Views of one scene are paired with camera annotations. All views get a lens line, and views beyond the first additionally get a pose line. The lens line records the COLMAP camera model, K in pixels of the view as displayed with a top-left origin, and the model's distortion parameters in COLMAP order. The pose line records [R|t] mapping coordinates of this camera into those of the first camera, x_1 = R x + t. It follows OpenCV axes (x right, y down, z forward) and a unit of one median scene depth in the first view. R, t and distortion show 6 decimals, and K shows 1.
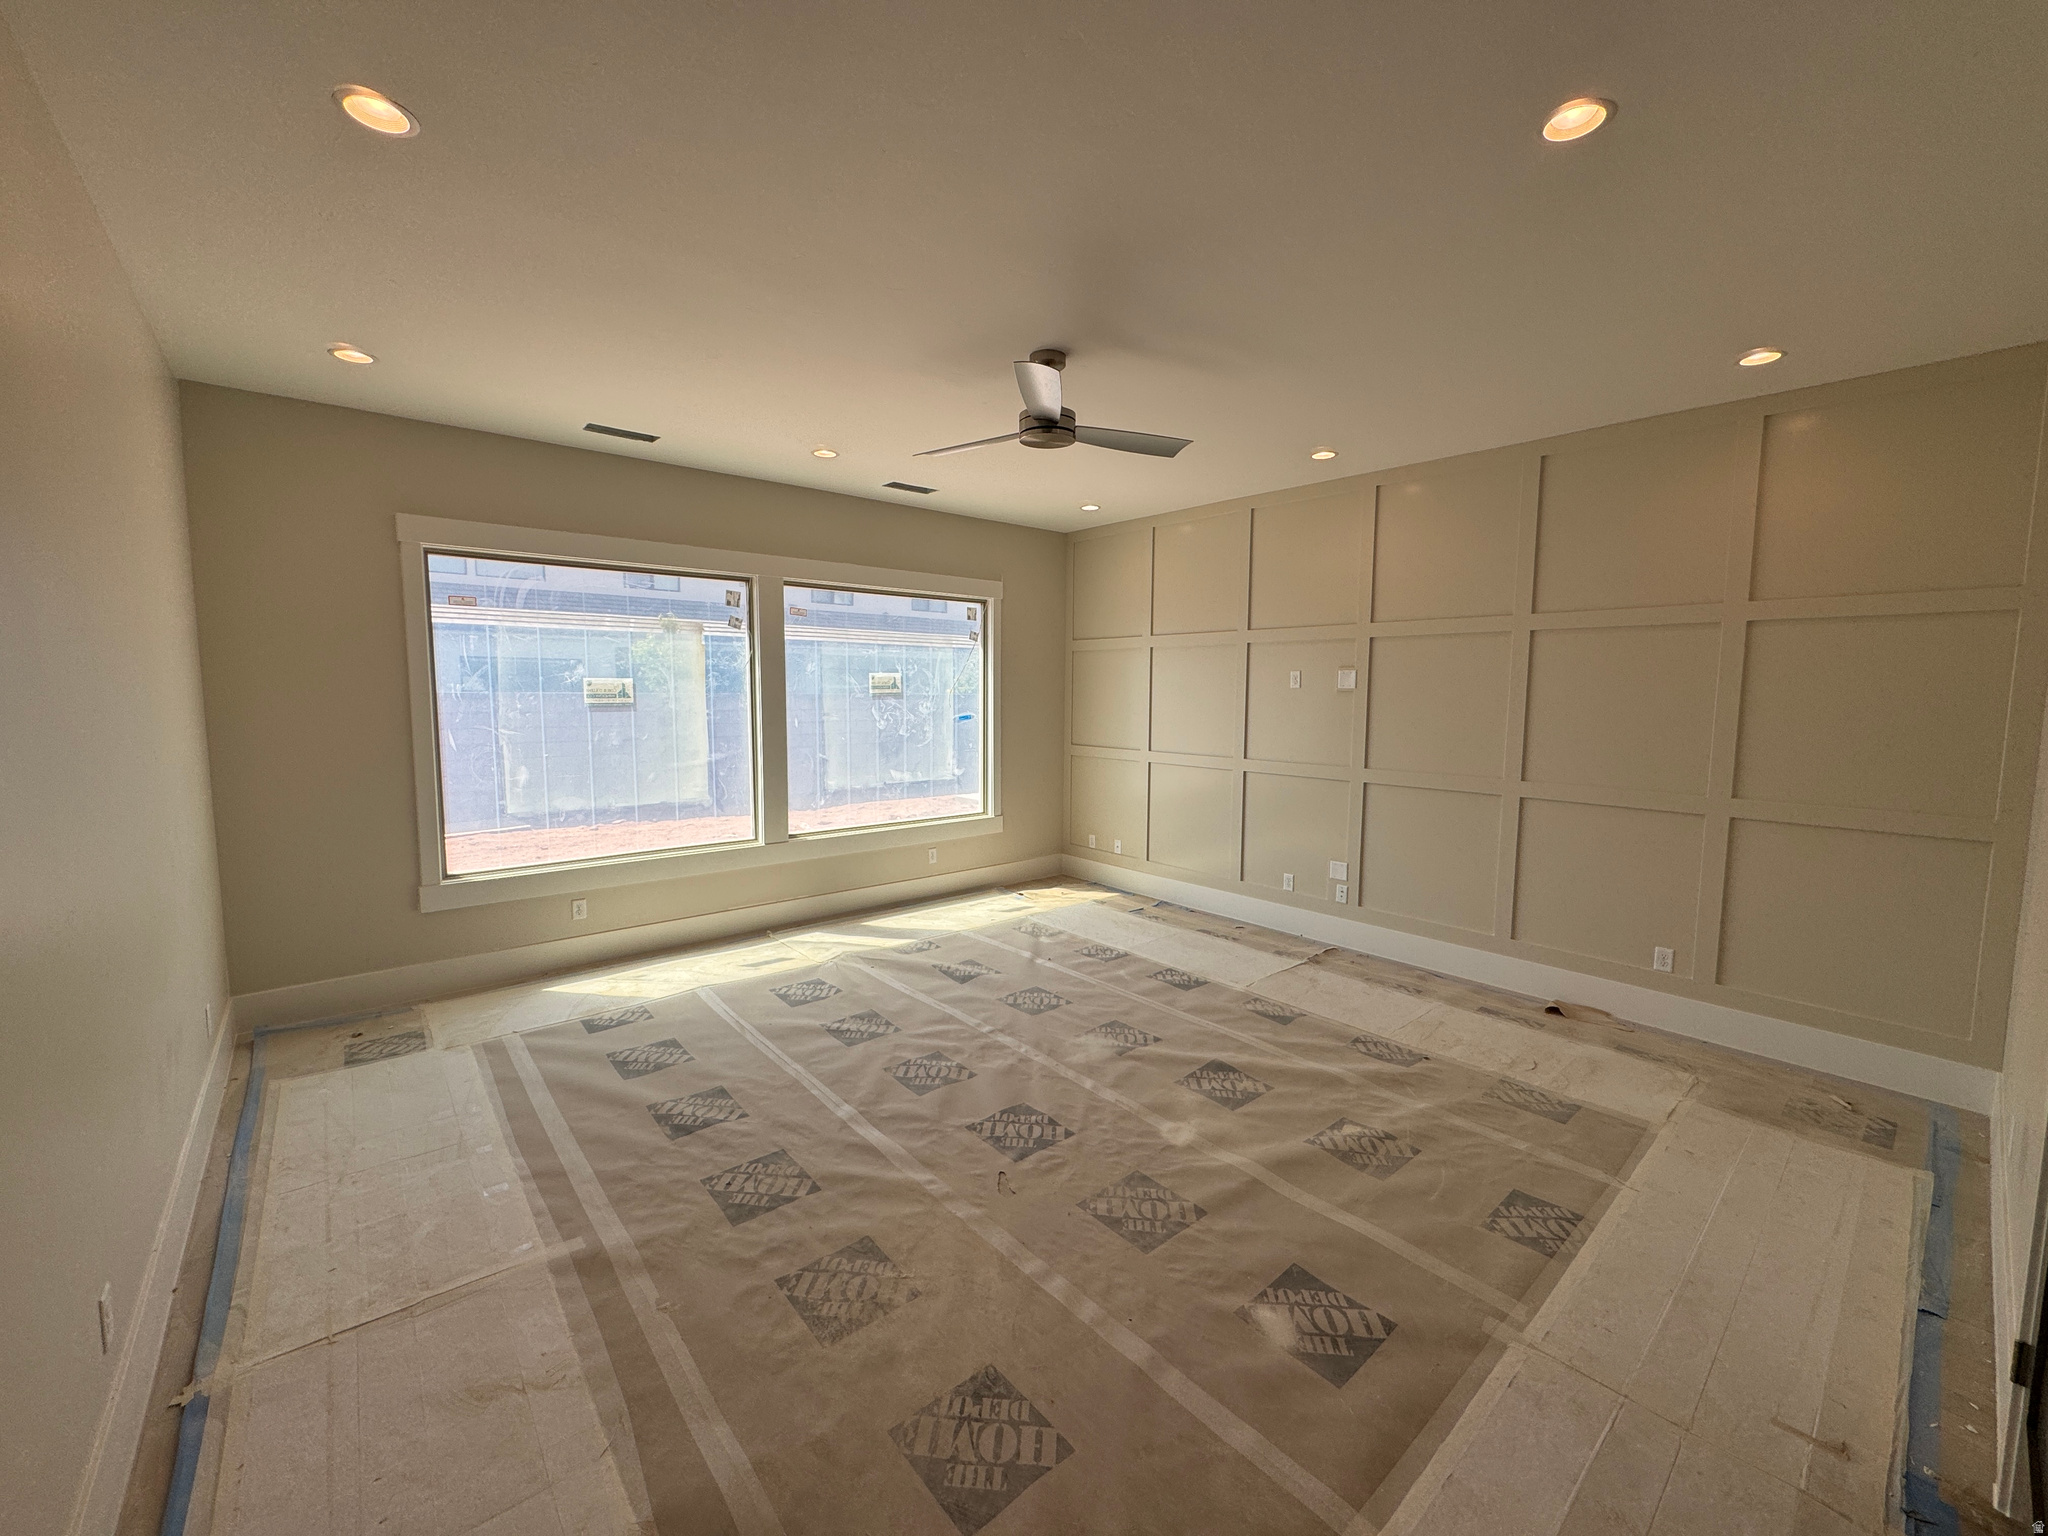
lens RADIAL K [[812.6, 0, 1027.6], [0, 812.6, 789.3], [0, 0, 1]] dist [-0.003063, -0.000156]
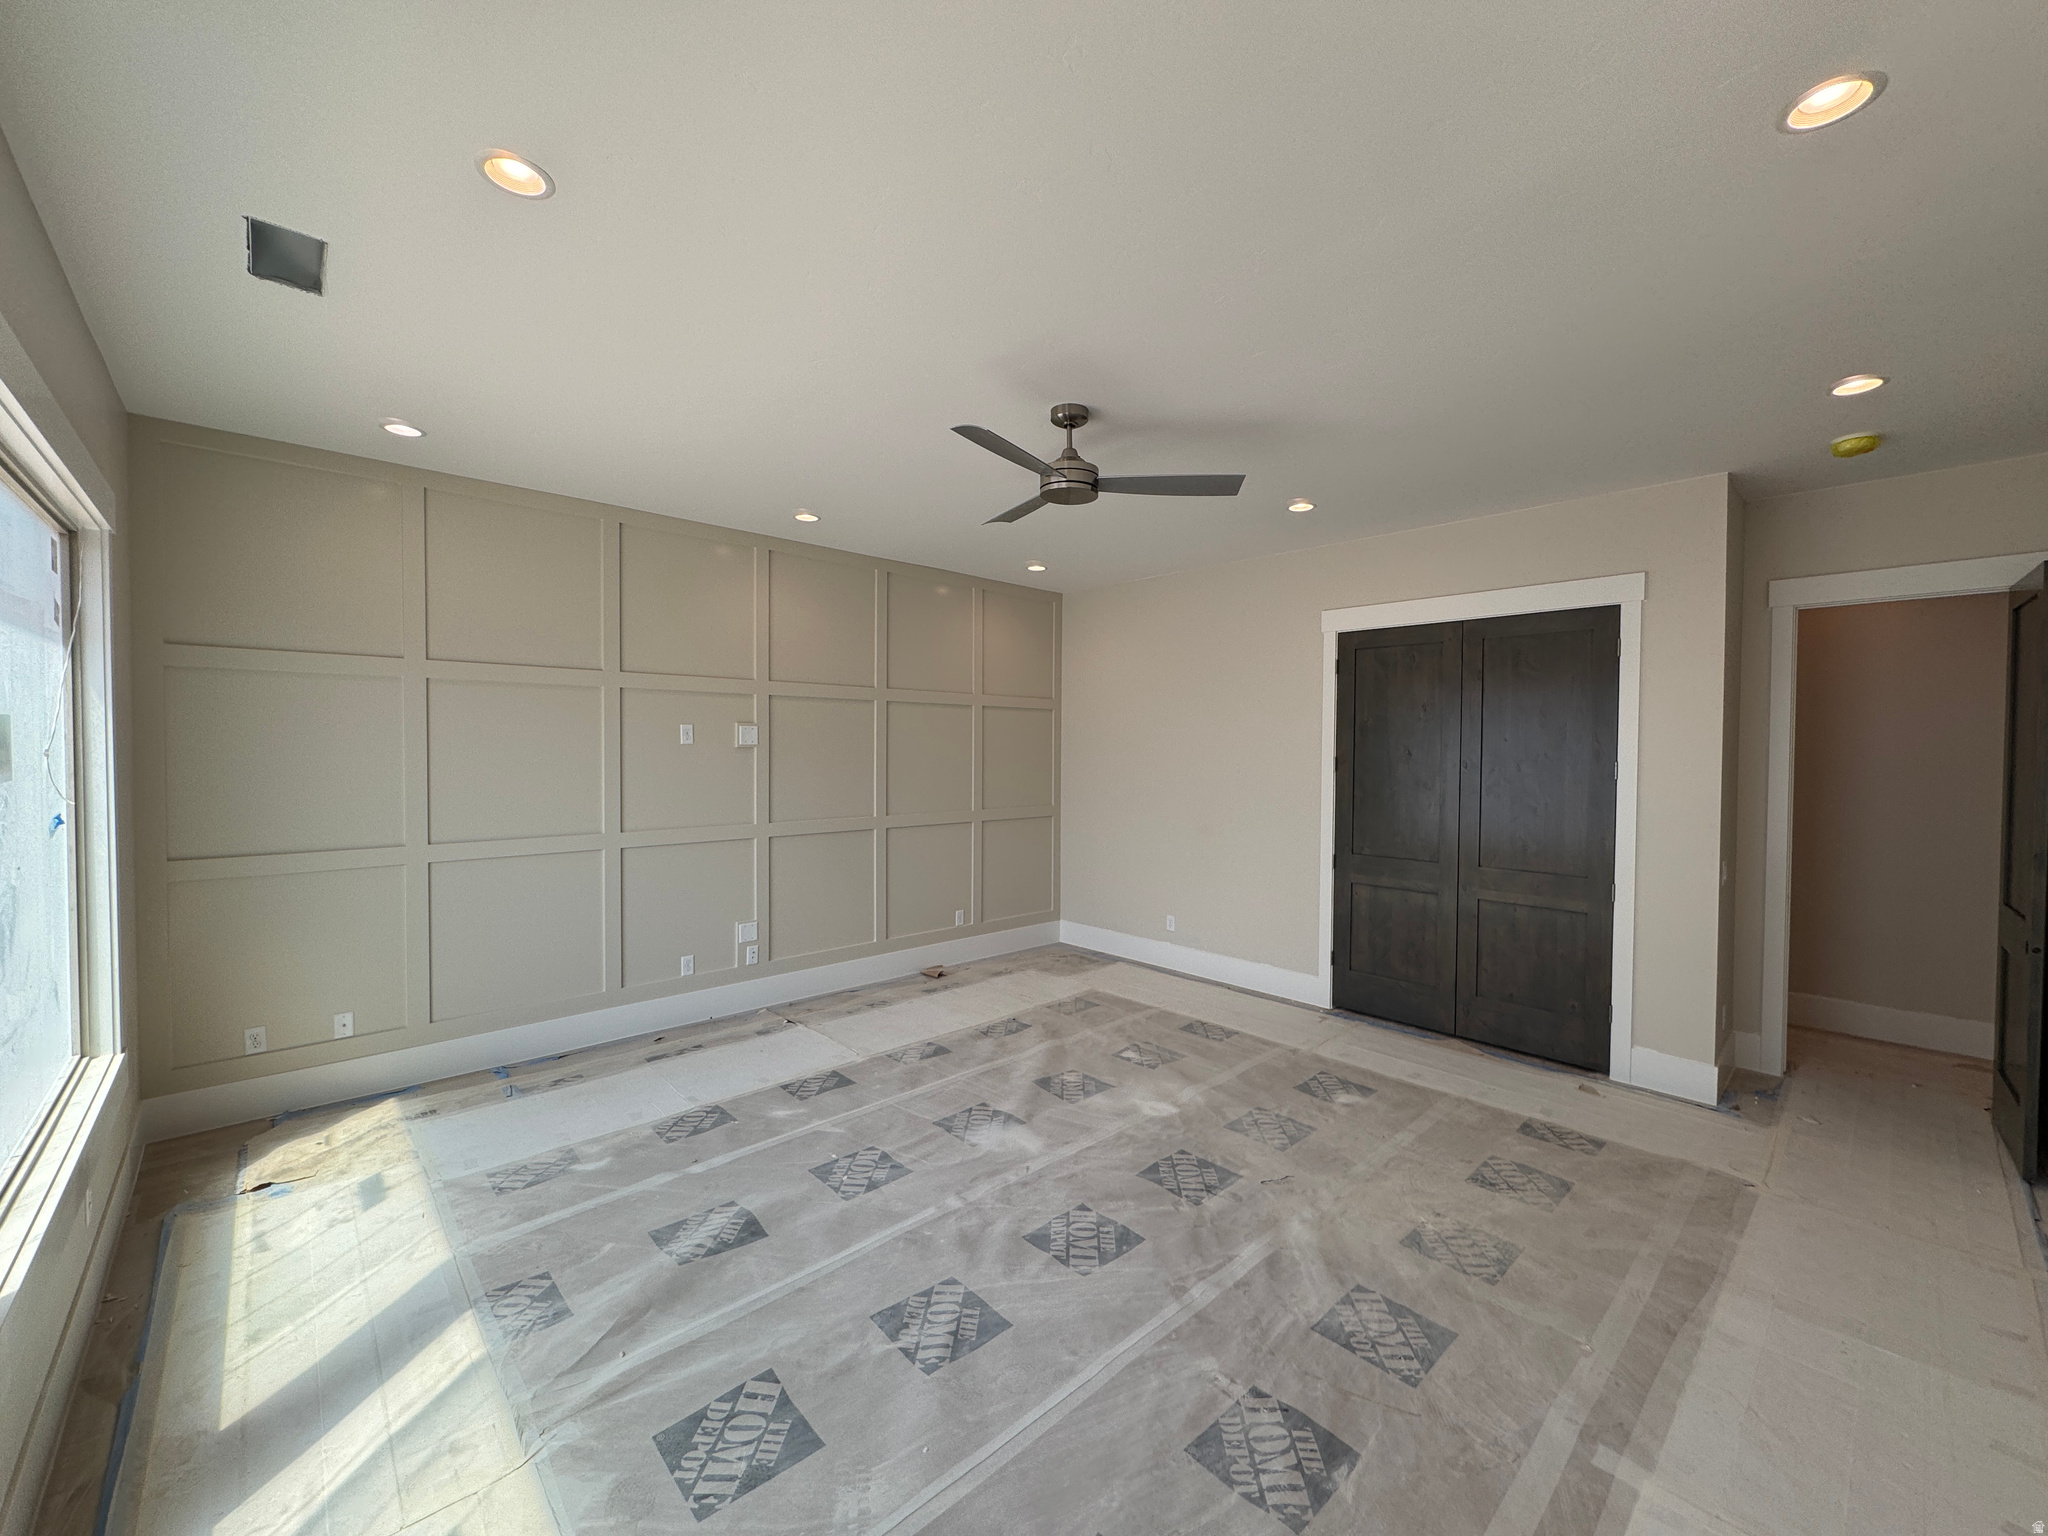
lens RADIAL K [[818.7, 0, 1025.8], [0, 818.7, 763.8], [0, 0, 1]] dist [-0.001548, -0.000115]
pose [[-0.041445, -0.028285, 0.998740, -0.757388], [0.116361, 0.992661, 0.032942, -0.116646], [-0.992342, 0.117580, -0.037850, 0.875271]]
